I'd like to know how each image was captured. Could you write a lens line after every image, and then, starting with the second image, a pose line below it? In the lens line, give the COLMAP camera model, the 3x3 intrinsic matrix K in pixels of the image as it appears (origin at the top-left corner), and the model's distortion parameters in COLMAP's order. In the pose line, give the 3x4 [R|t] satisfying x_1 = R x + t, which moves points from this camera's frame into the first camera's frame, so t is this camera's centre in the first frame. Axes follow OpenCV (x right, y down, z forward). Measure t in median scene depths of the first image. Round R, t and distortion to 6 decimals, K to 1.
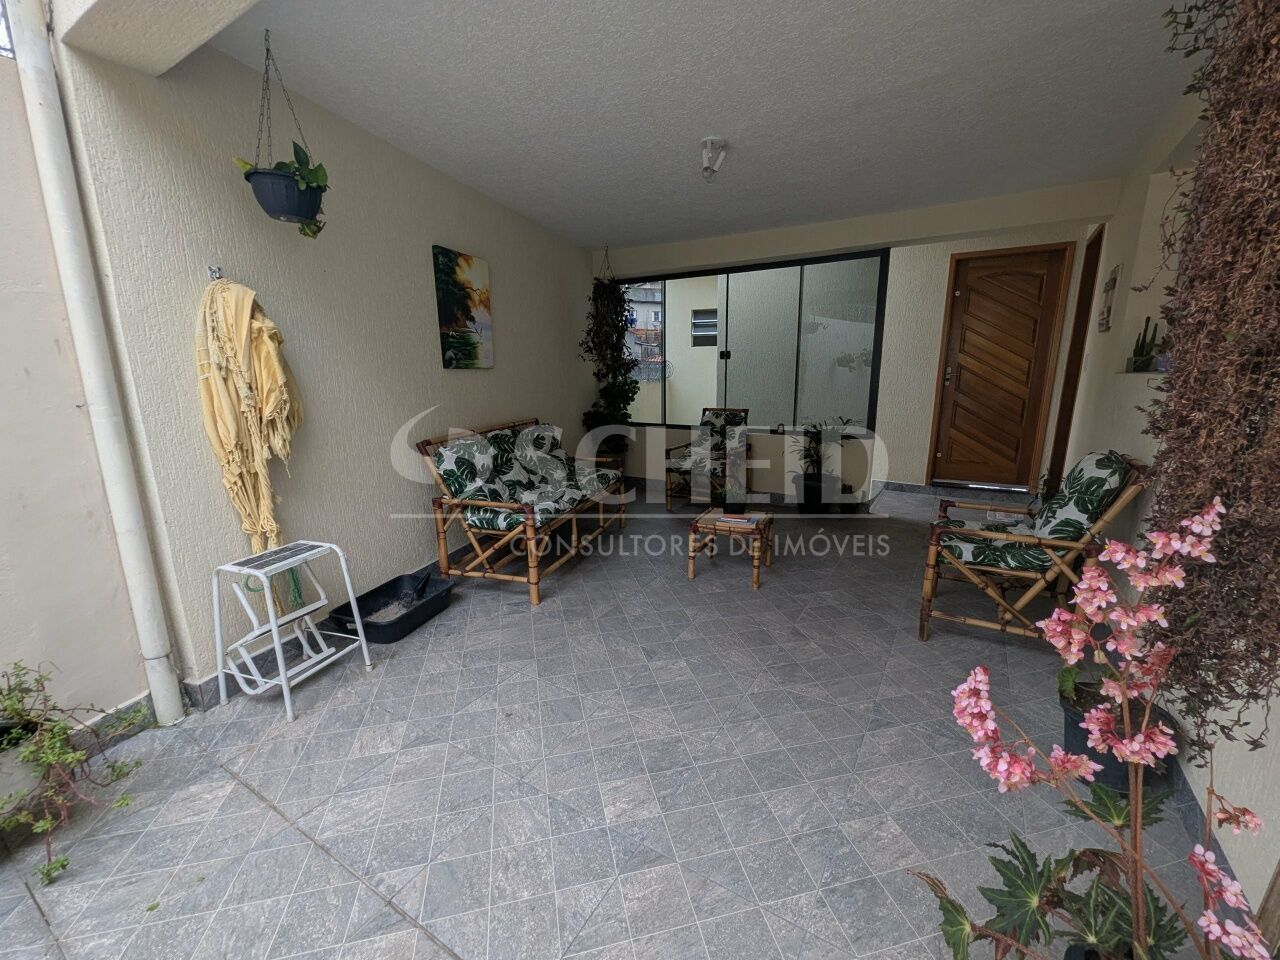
lens RADIAL K [[531.0, 0, 644.1], [0, 531.0, 490.4], [0, 0, 1]] dist [0.001465, 0.000503]
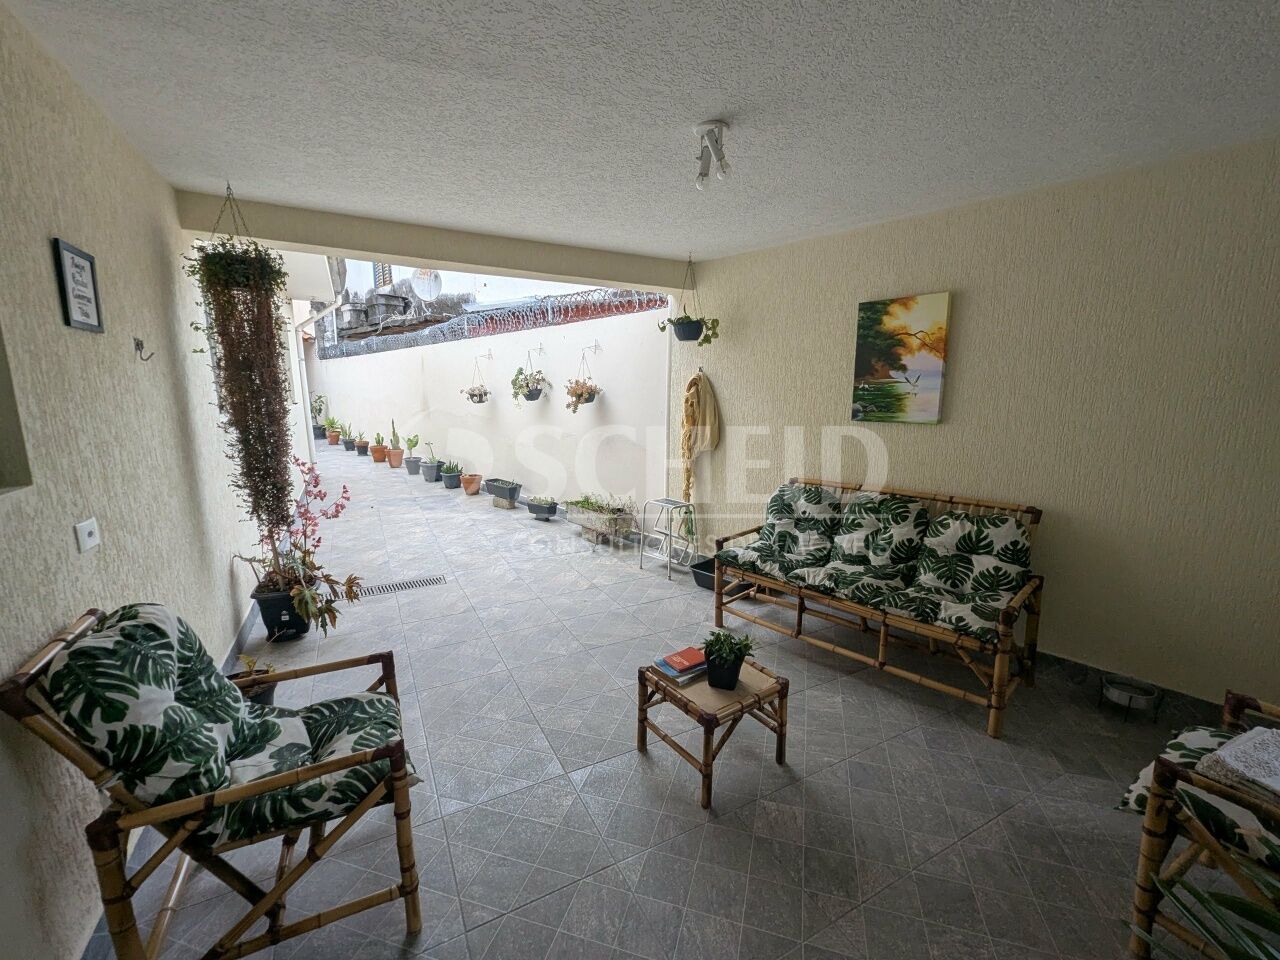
lens RADIAL K [[531.0, 0, 644.1], [0, 531.0, 490.4], [0, 0, 1]] dist [0.001465, 0.000503]
pose [[-0.499639, 0.159272, -0.851465, 0.716478], [-0.198186, 0.935861, 0.291354, -0.320551], [0.843257, 0.314320, -0.436027, 1.147707]]
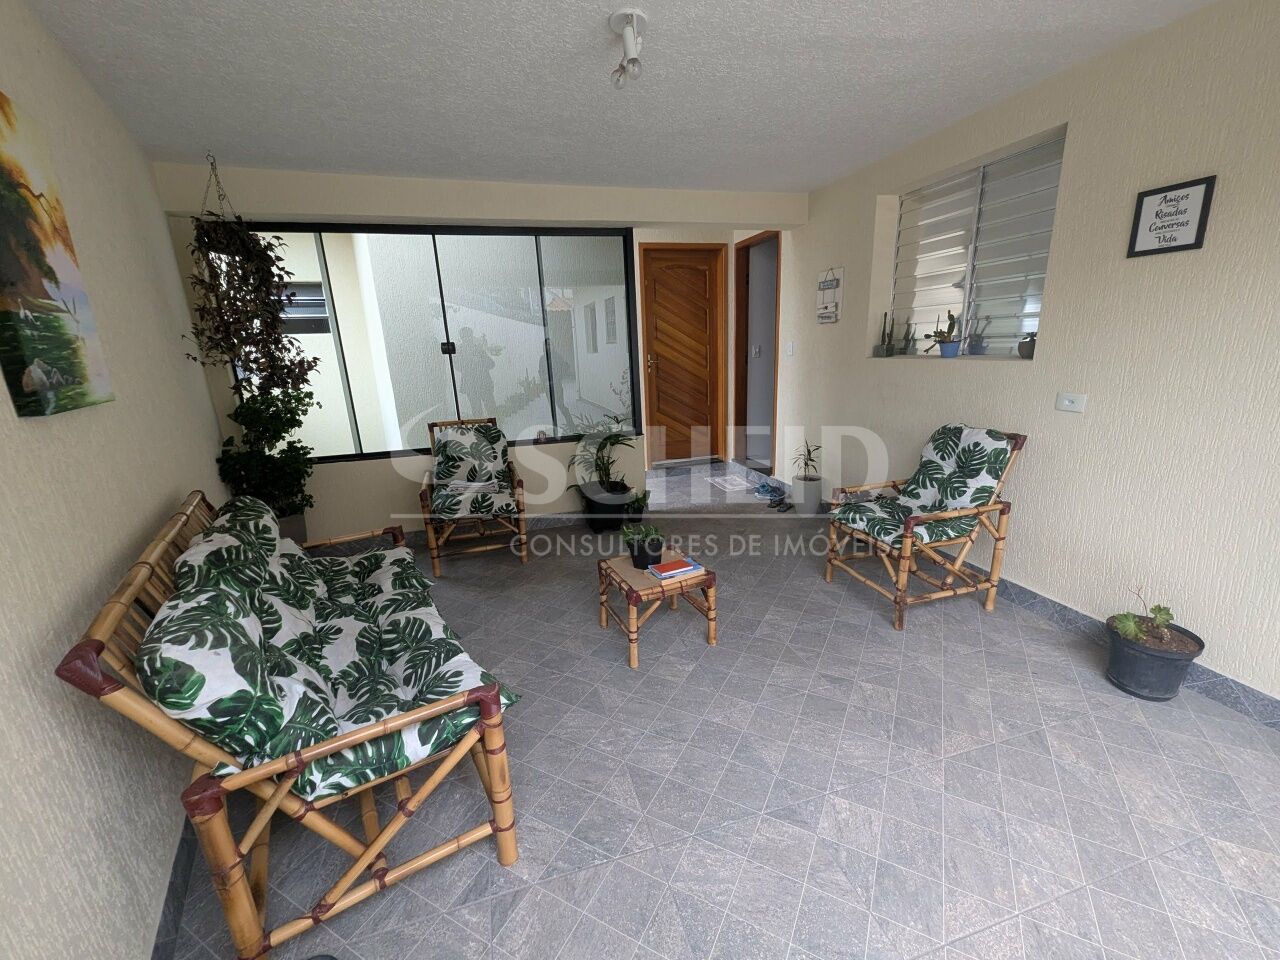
lens RADIAL K [[535.4, 0, 641.5], [0, 535.4, 490.1], [0, 0, 1]] dist [0.004606, 0.000129]
pose [[0.666838, -0.215344, 0.713411, -0.368612], [0.196687, 0.974250, 0.110232, -0.144624], [-0.718778, 0.066812, 0.692022, 0.480899]]
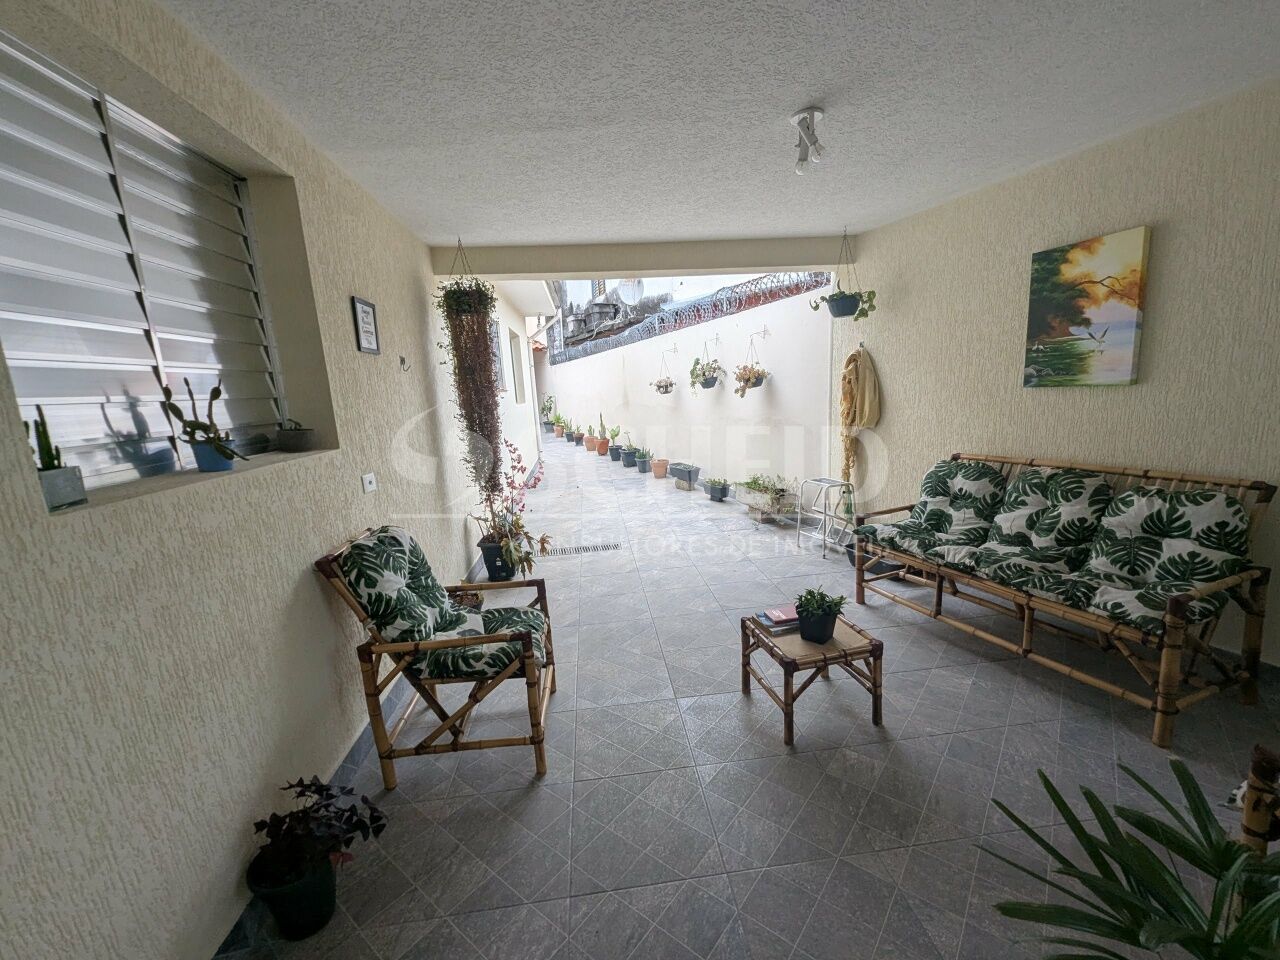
lens RADIAL K [[531.0, 0, 644.1], [0, 531.0, 490.4], [0, 0, 1]] dist [0.001465, 0.000503]
pose [[-0.785856, 0.162812, -0.596592, 0.710723], [-0.082654, 0.928412, 0.362242, -0.340165], [0.612860, 0.333981, -0.716141, 1.309162]]
